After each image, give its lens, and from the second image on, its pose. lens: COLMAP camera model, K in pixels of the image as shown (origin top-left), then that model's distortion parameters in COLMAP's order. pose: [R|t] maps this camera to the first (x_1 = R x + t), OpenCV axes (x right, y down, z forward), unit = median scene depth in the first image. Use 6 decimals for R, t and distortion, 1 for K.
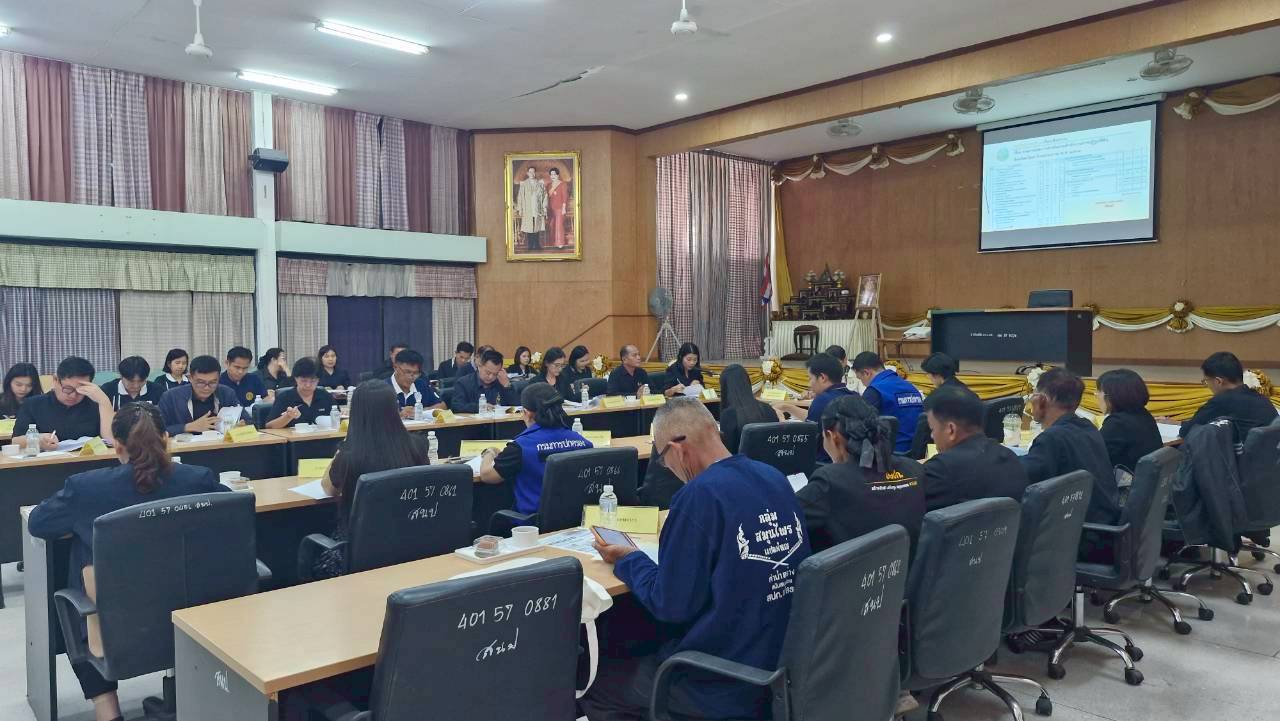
lens RADIAL K [[882.5, 0, 631.5], [0, 882.5, 367.7], [0, 0, 1]] dist [0.057554, -0.075340]
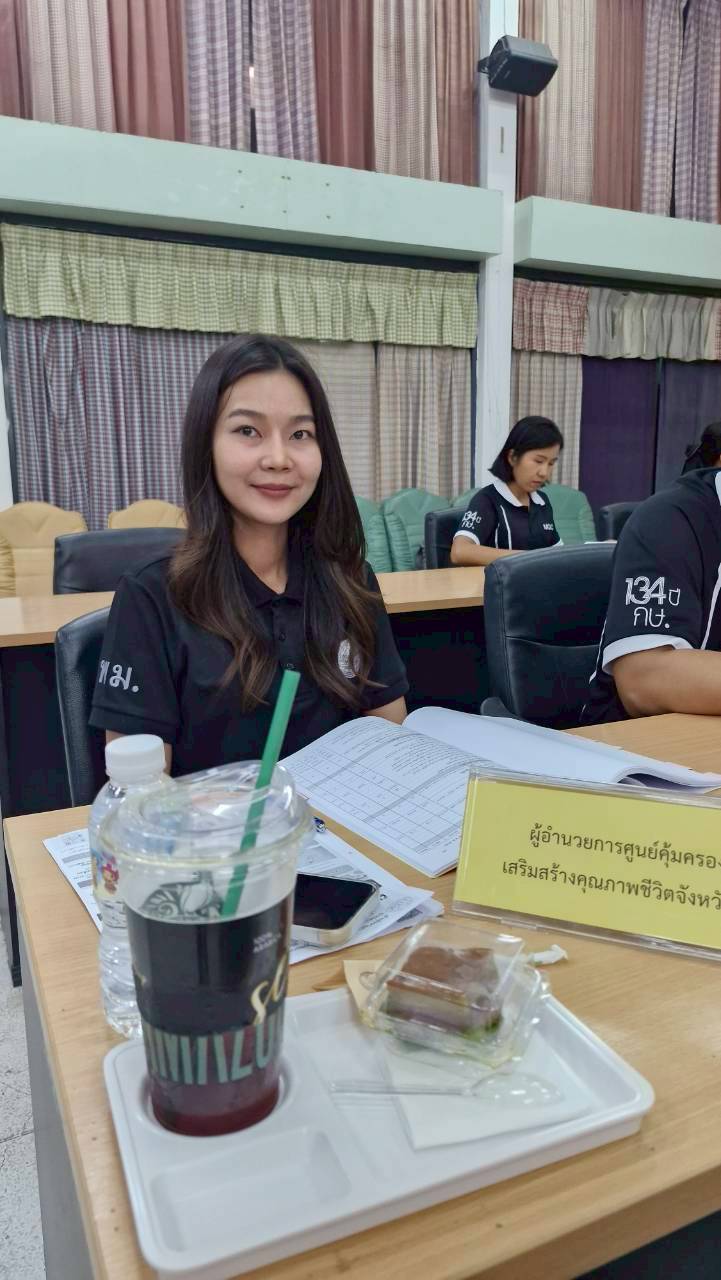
lens RADIAL K [[882.5, 0, 354.7], [0, 882.5, 654.7], [0, 0, 1]] dist [0.057554, -0.075340]
pose [[0.962301, 0.045603, -0.268136, -0.294419], [-0.002102, 0.987062, 0.160327, 0.010723], [0.271978, -0.153719, 0.949946, 0.384761]]
